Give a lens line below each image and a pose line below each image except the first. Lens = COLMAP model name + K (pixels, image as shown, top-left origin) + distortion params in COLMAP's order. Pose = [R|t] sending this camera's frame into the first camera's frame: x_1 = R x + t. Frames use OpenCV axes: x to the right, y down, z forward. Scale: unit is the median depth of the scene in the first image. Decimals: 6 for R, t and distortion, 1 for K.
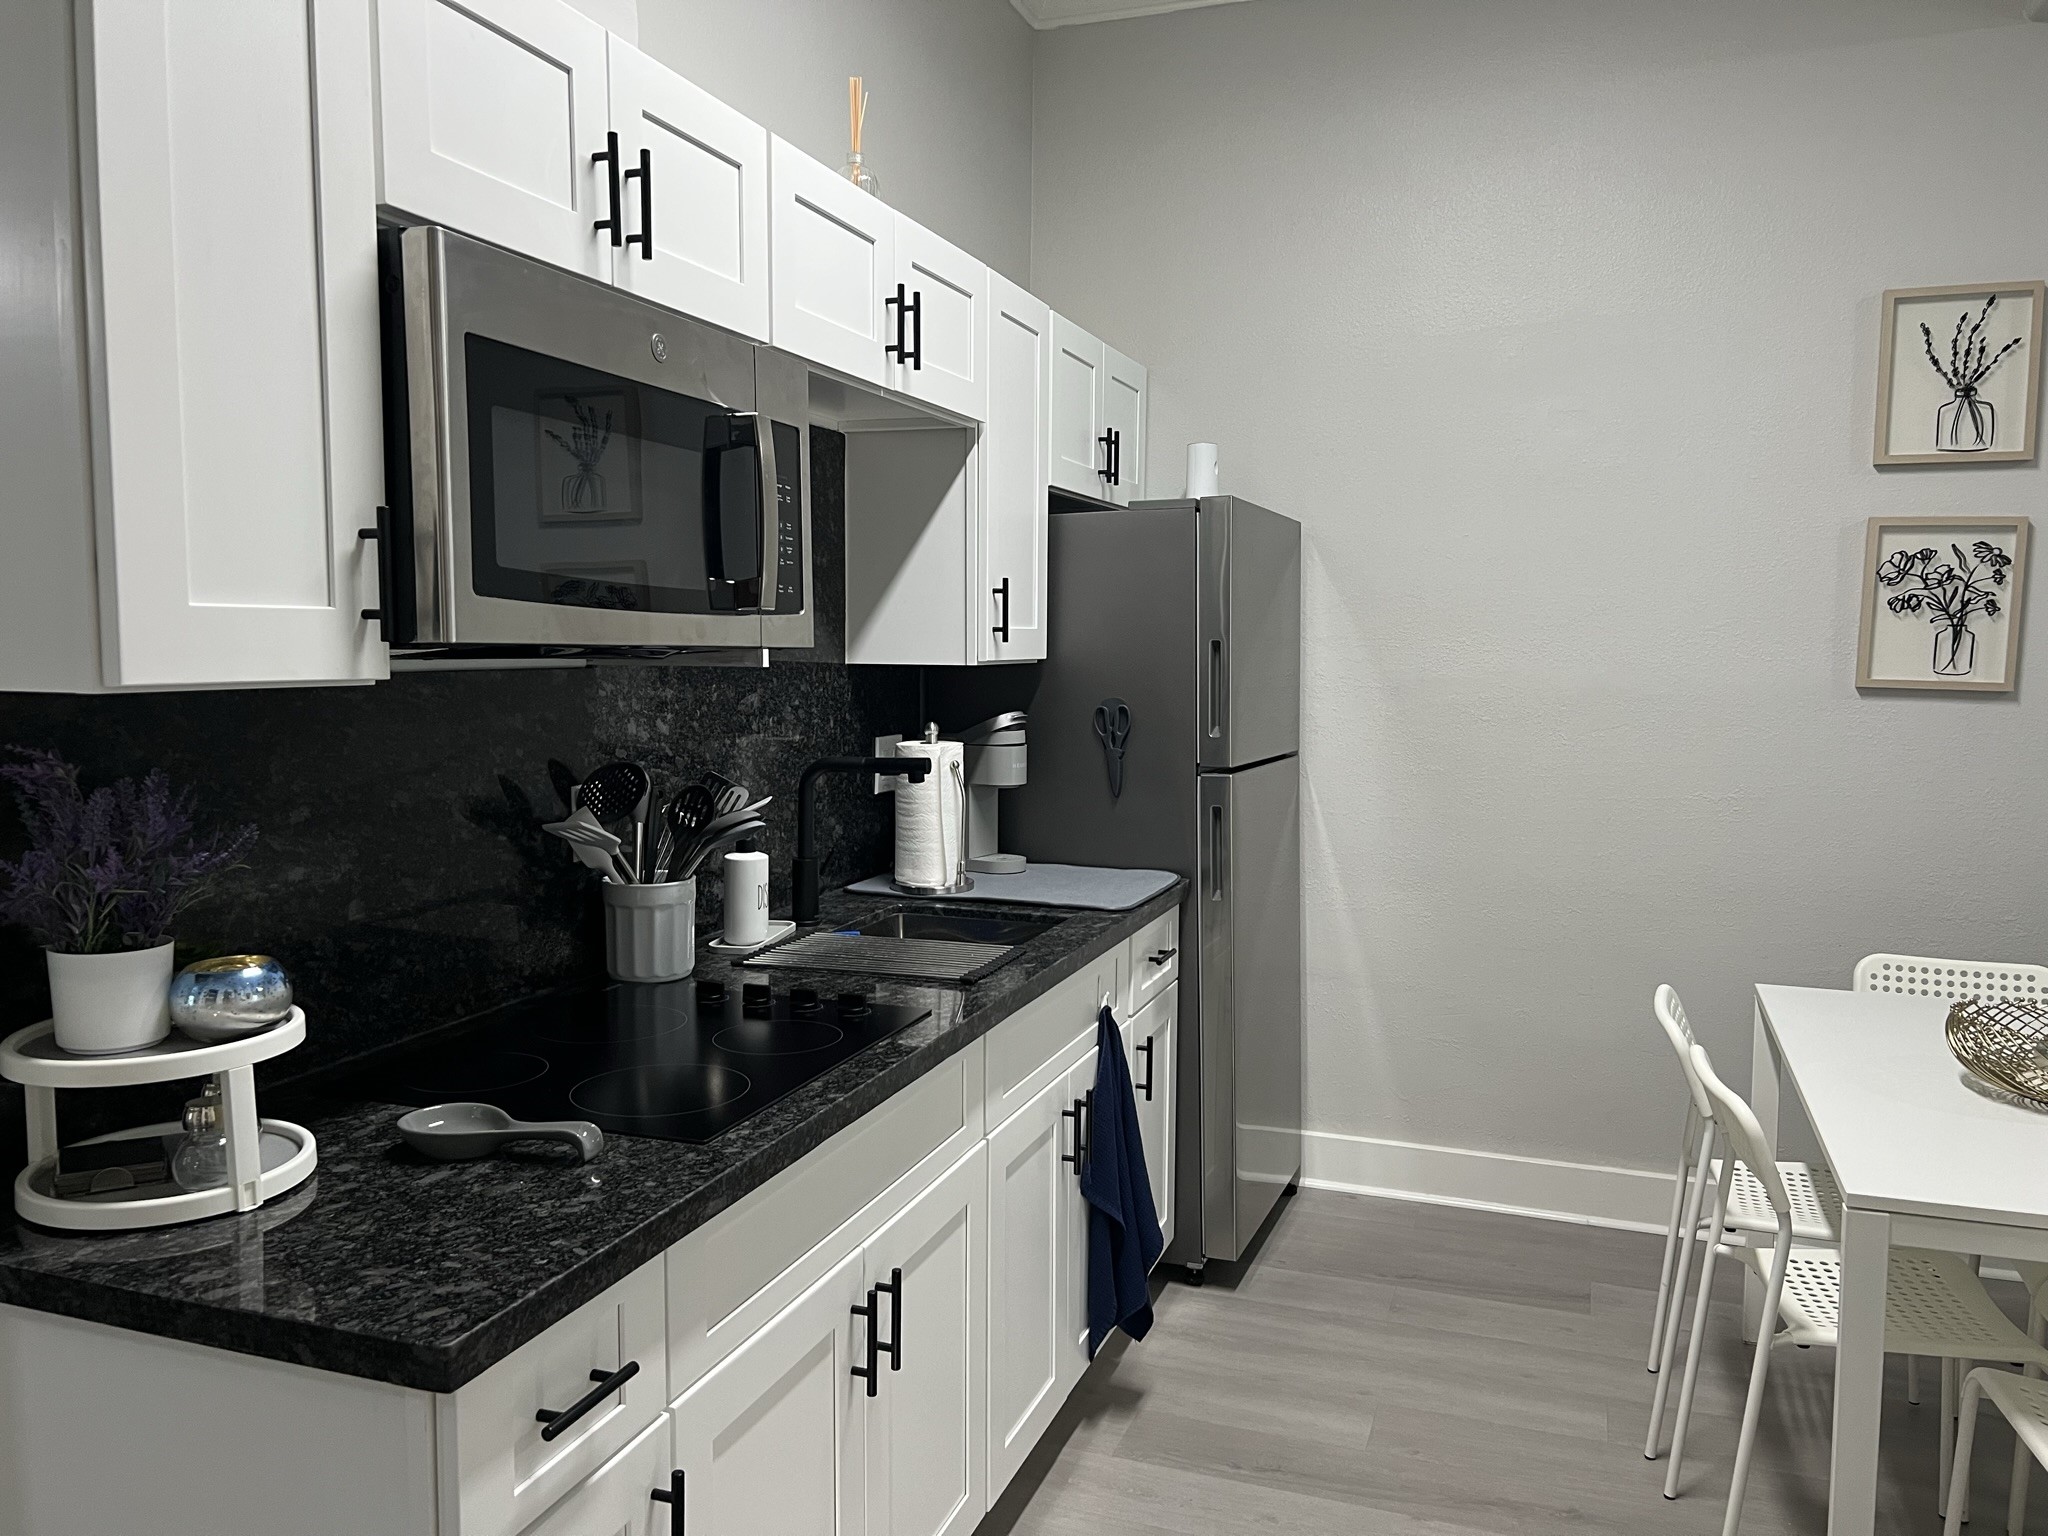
lens RADIAL K [[1542.2, 0, 1027.3], [0, 1542.2, 787.6], [0, 0, 1]] dist [0.007851, -0.037805]
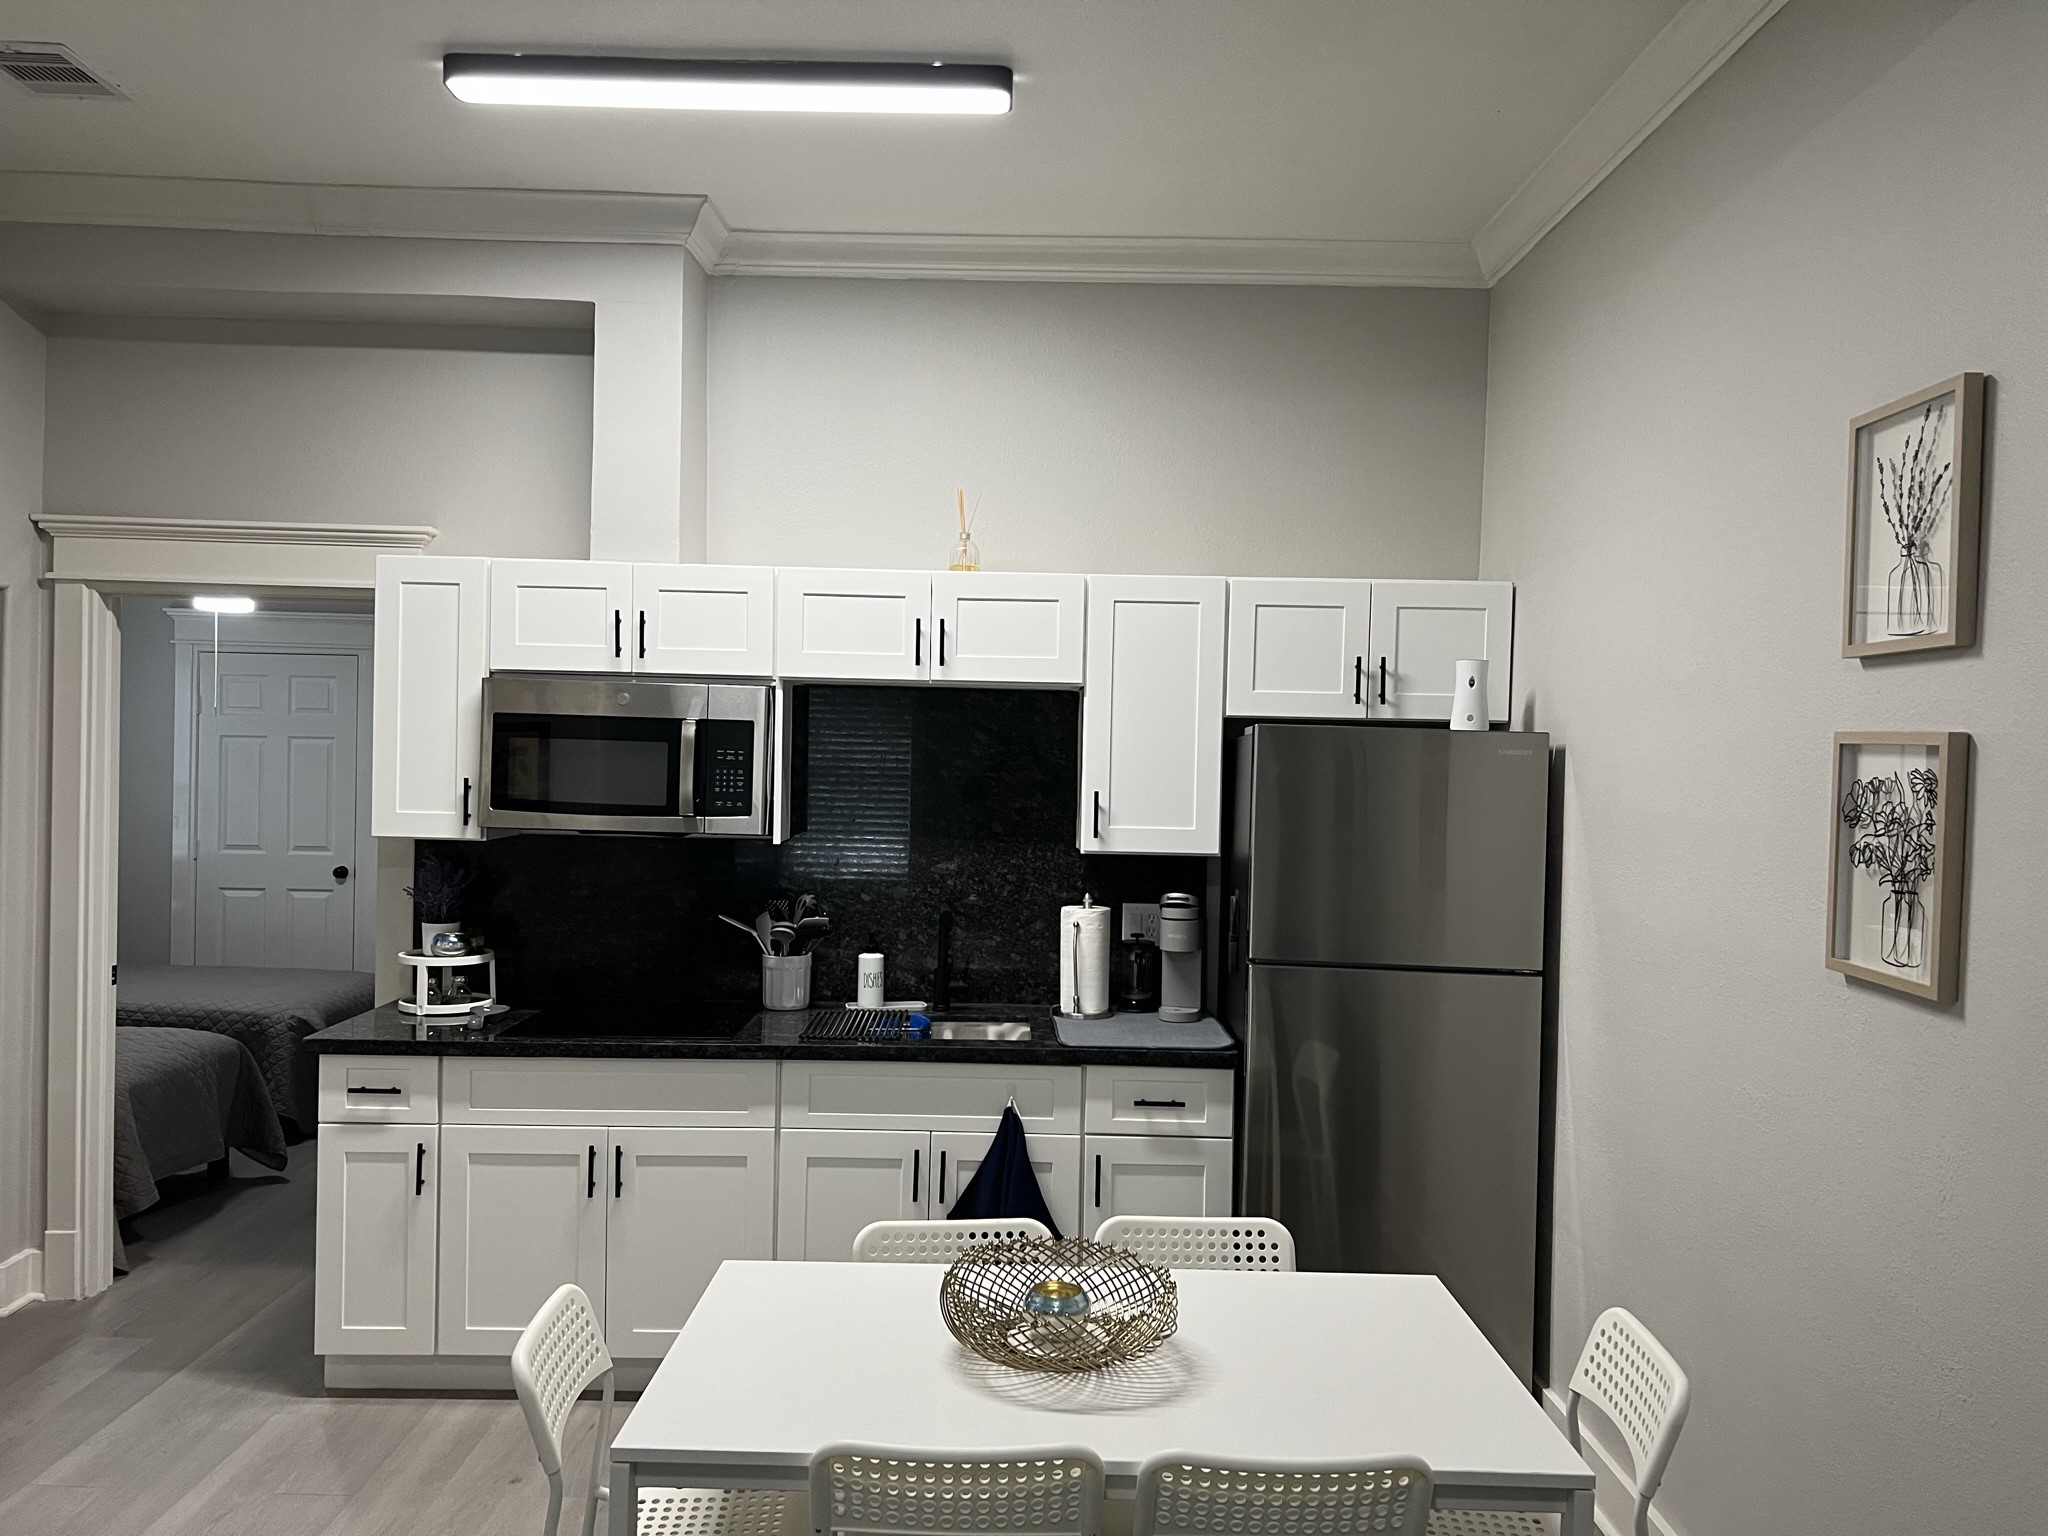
lens RADIAL K [[1542.2, 0, 1024.5], [0, 1542.2, 762.2], [0, 0, 1]] dist [0.007851, -0.037805]
pose [[0.356358, 0.009711, -0.934299, 1.109279], [-0.107898, 0.993684, -0.030826, -0.101029], [0.928098, 0.111794, 0.355156, 0.407131]]
